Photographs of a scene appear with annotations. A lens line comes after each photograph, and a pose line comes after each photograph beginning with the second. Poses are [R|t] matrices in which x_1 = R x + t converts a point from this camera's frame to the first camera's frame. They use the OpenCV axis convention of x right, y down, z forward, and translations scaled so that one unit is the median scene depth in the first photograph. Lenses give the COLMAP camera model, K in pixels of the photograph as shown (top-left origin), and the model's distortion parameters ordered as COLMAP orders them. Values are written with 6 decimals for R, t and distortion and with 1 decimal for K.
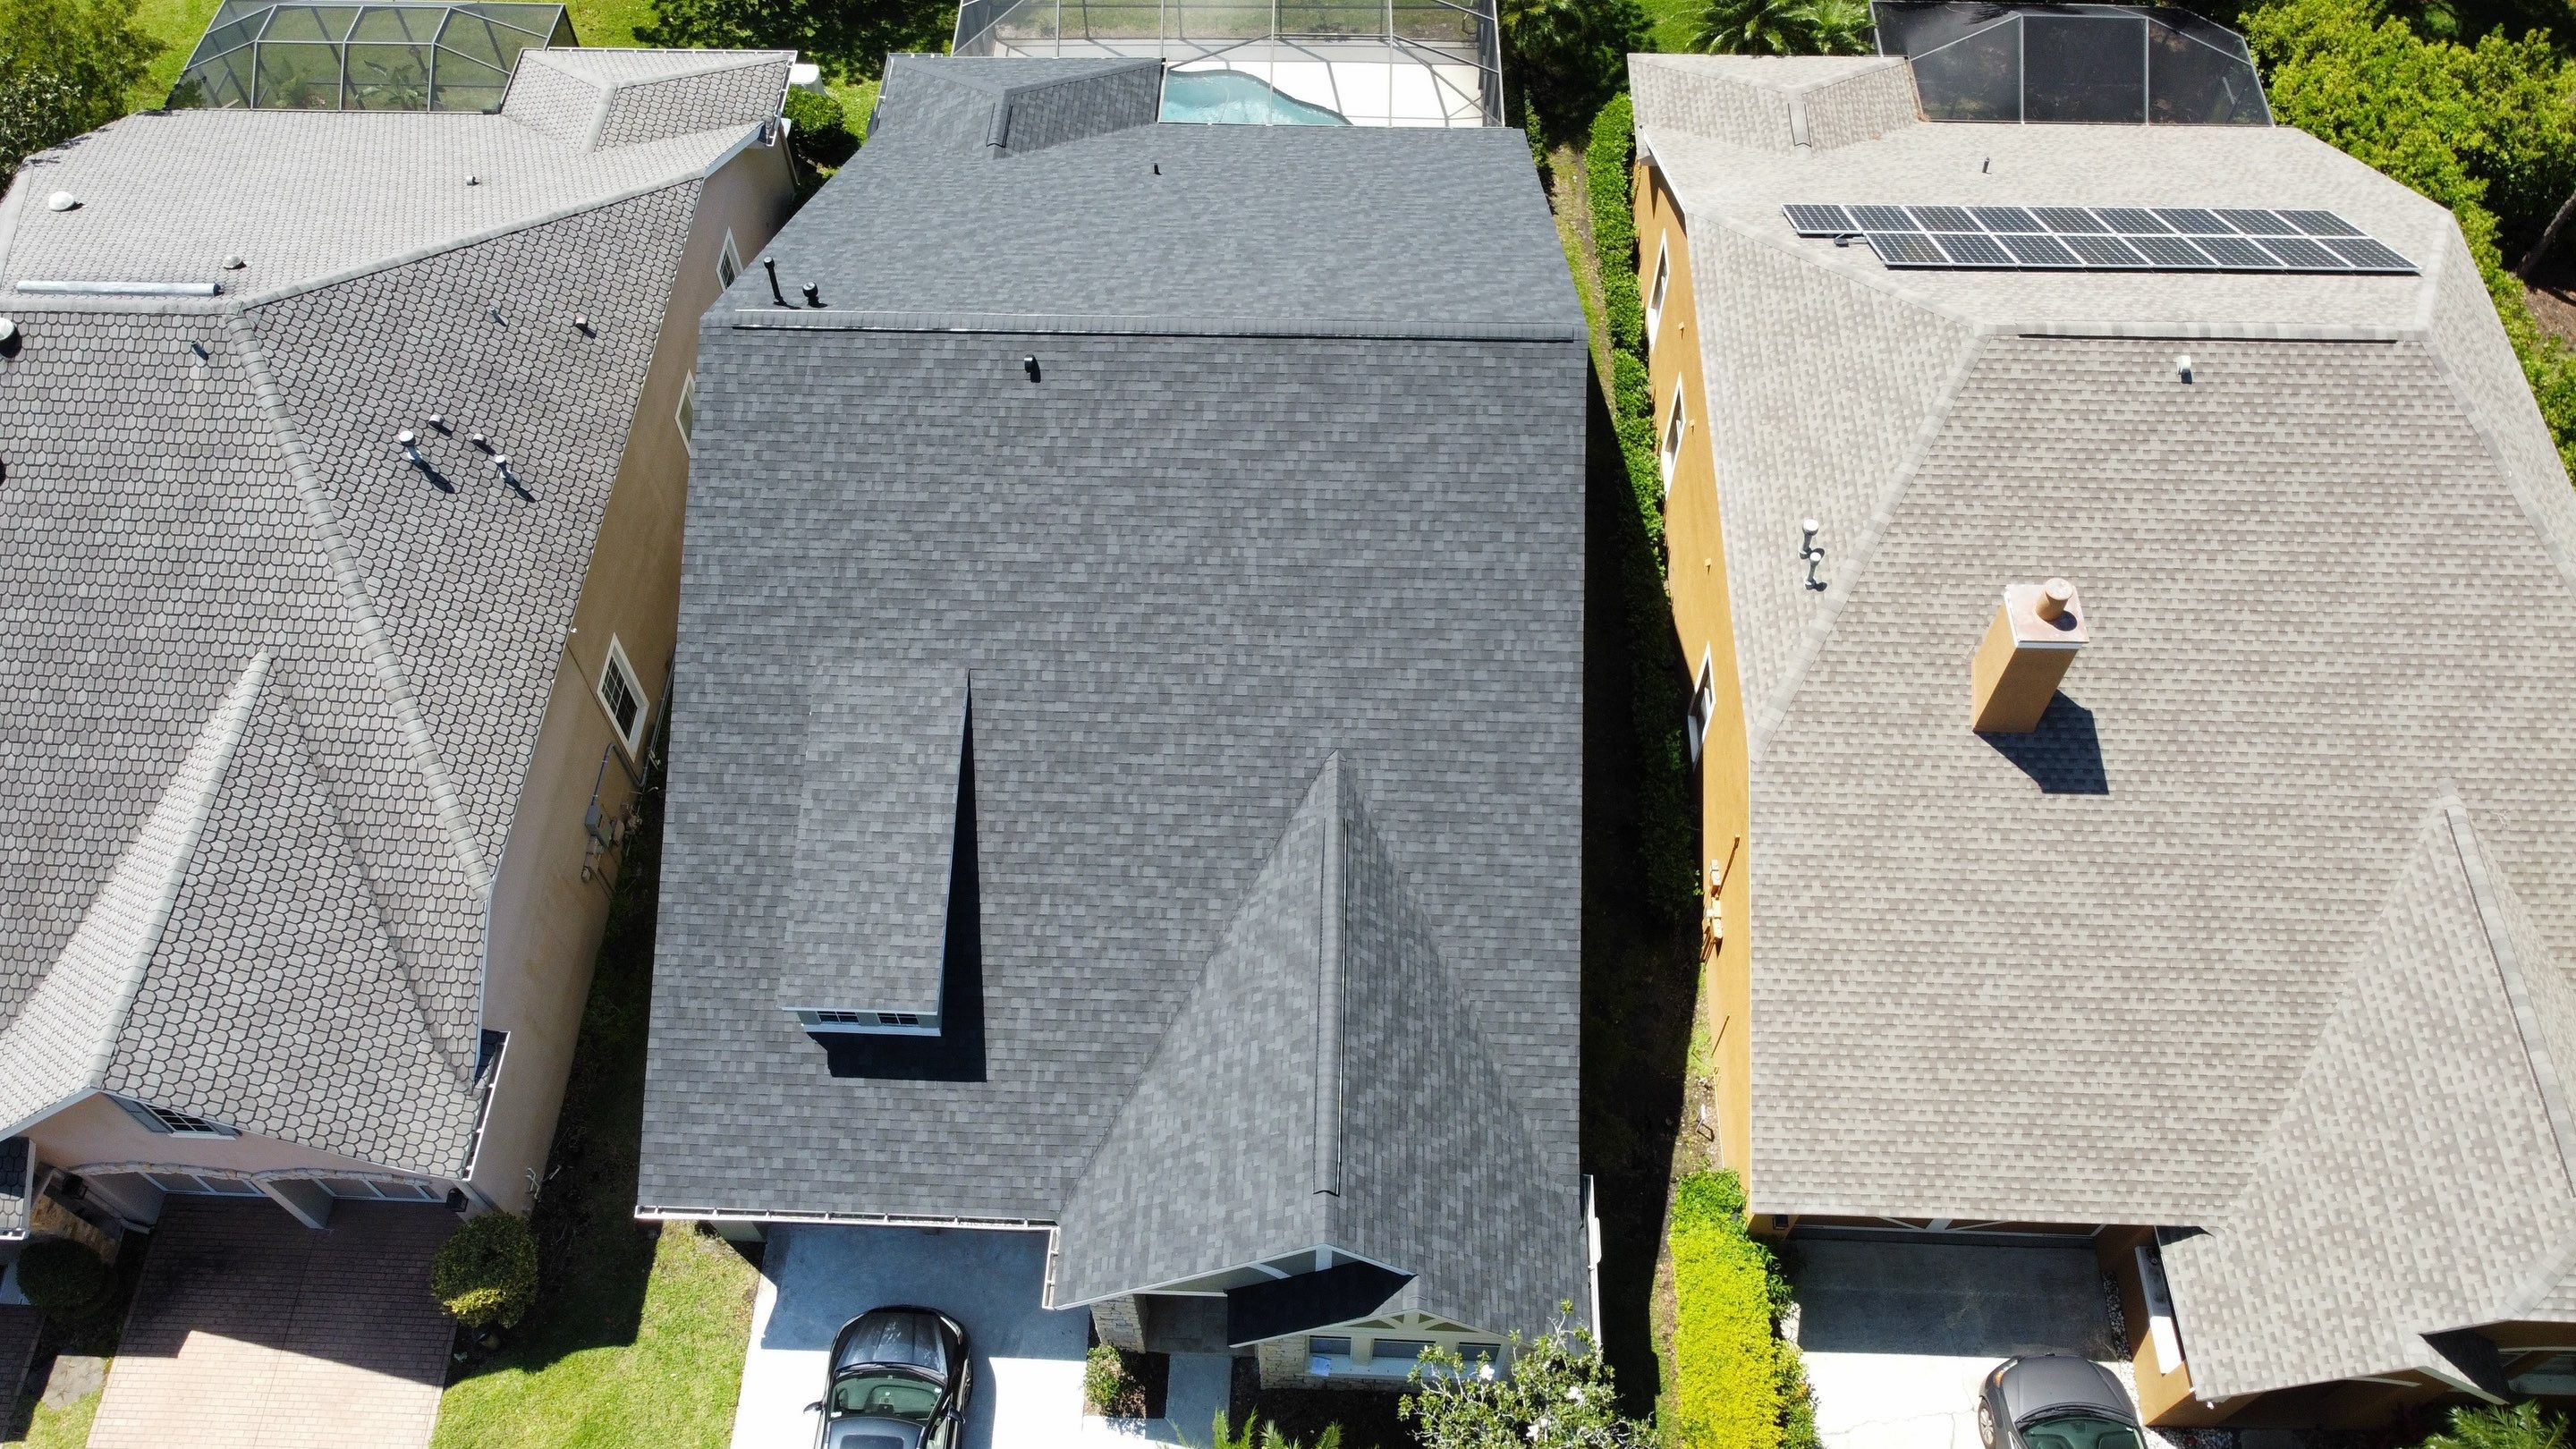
lens RADIAL K [[1983.0, 0, 1256.5], [0, 1983.0, 683.0], [0, 0, 1]] dist [0.021392, -0.034767]
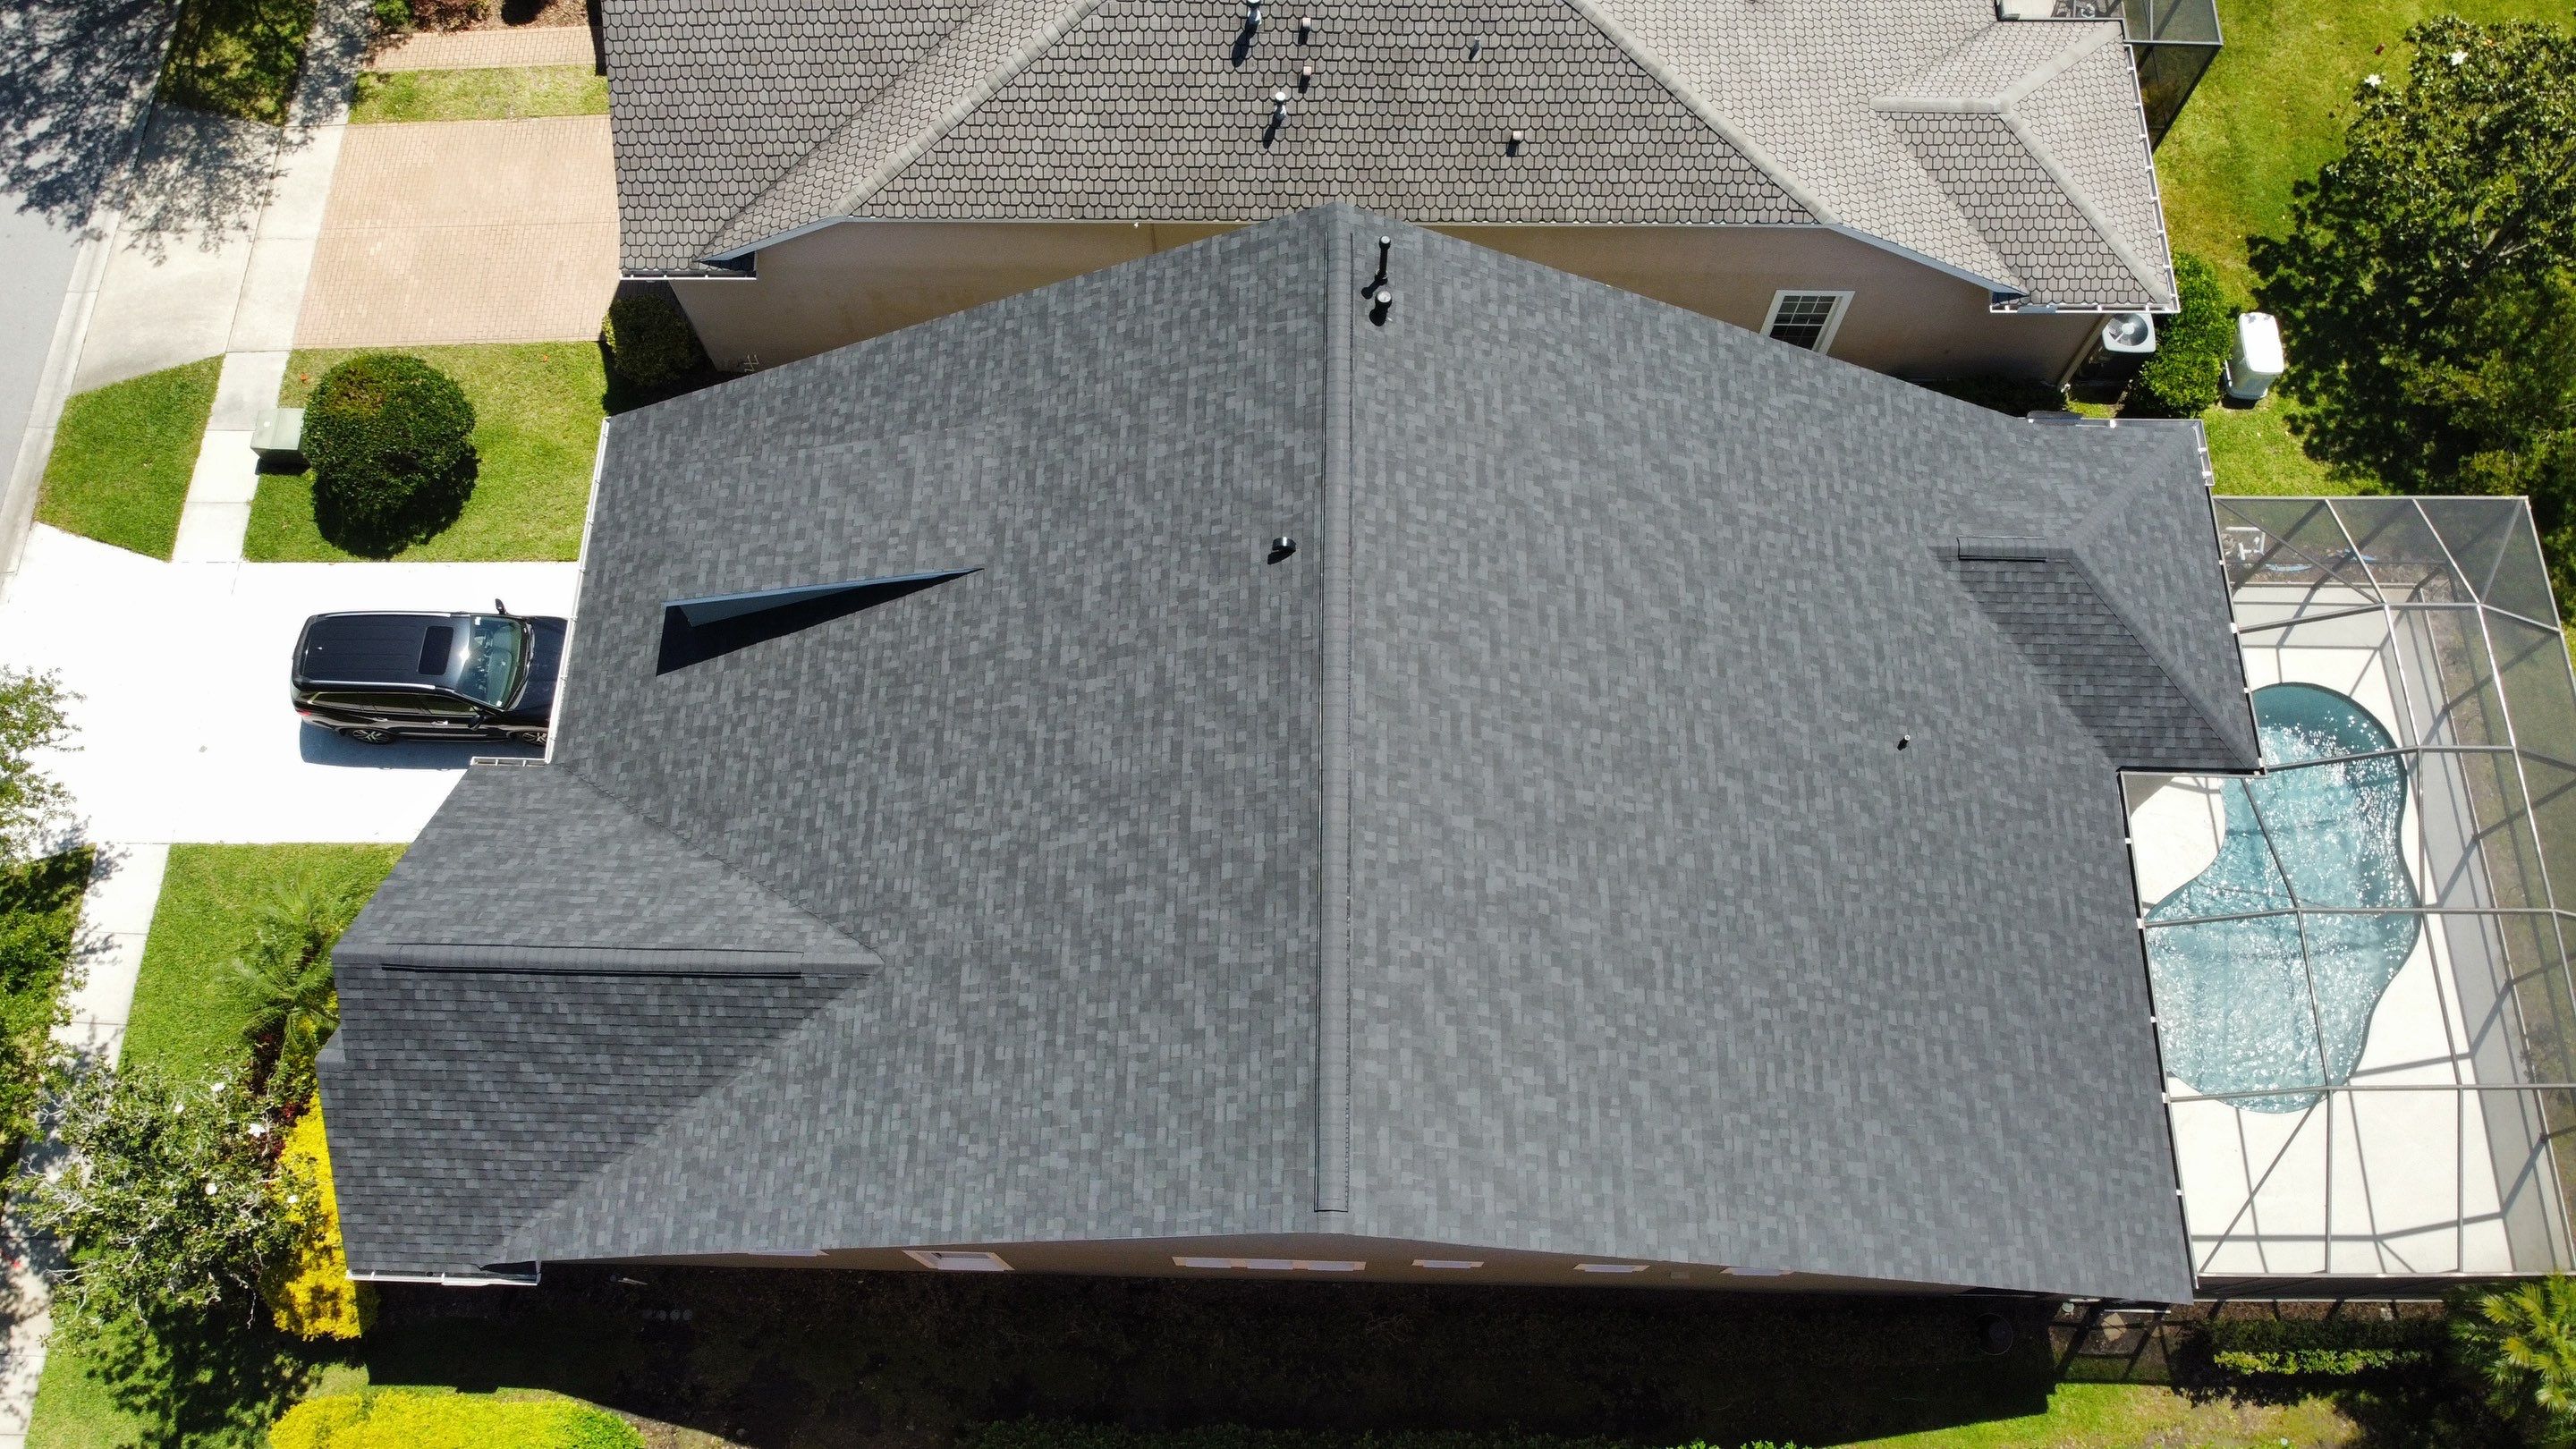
lens RADIAL K [[1983.0, 0, 1257.8], [0, 1983.0, 684.1], [0, 0, 1]] dist [0.021392, -0.034767]
pose [[0.020841, 0.930143, -0.366606, 0.247612], [-0.810080, 0.230616, 0.539061, -0.595025], [0.585949, 0.285746, 0.758297, 0.381415]]
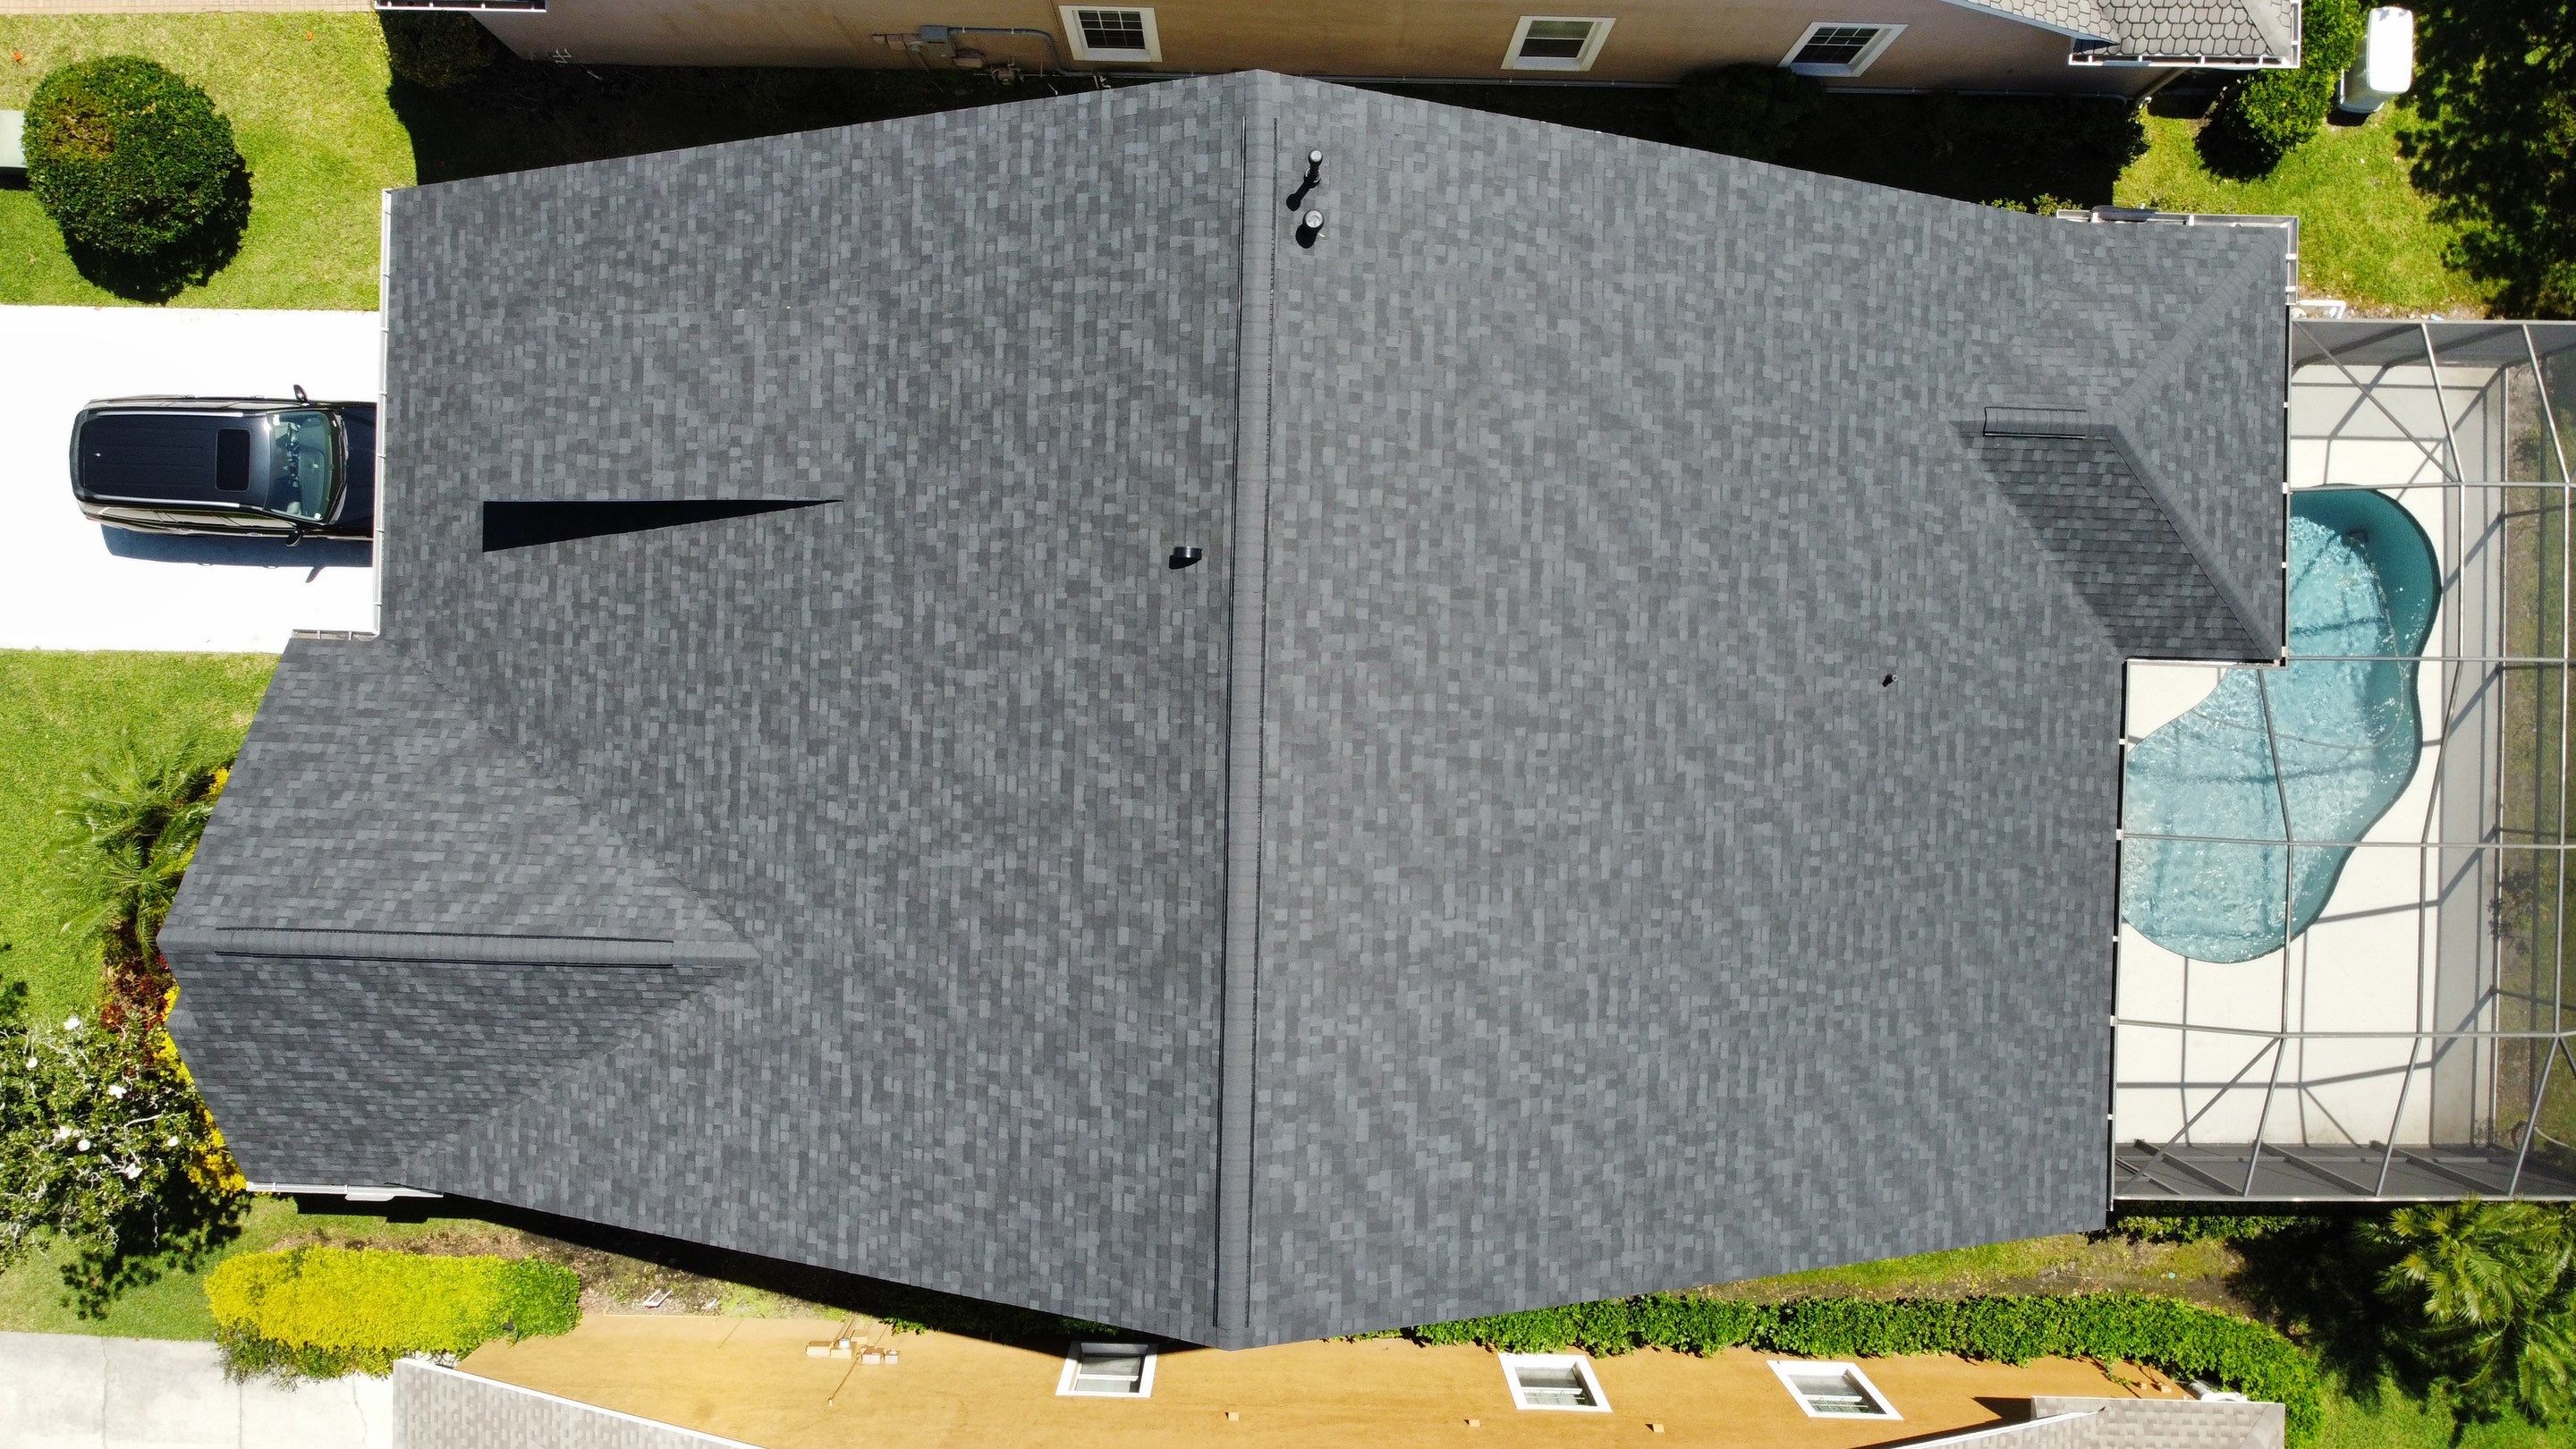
lens RADIAL K [[1983.0, 0, 1251.1], [0, 1983.0, 696.2], [0, 0, 1]] dist [0.021392, -0.034767]
pose [[0.019150, 0.999653, 0.018076, -0.076754], [-0.816755, 0.005213, 0.576961, -0.593301], [0.576667, -0.025812, 0.816571, 0.439326]]
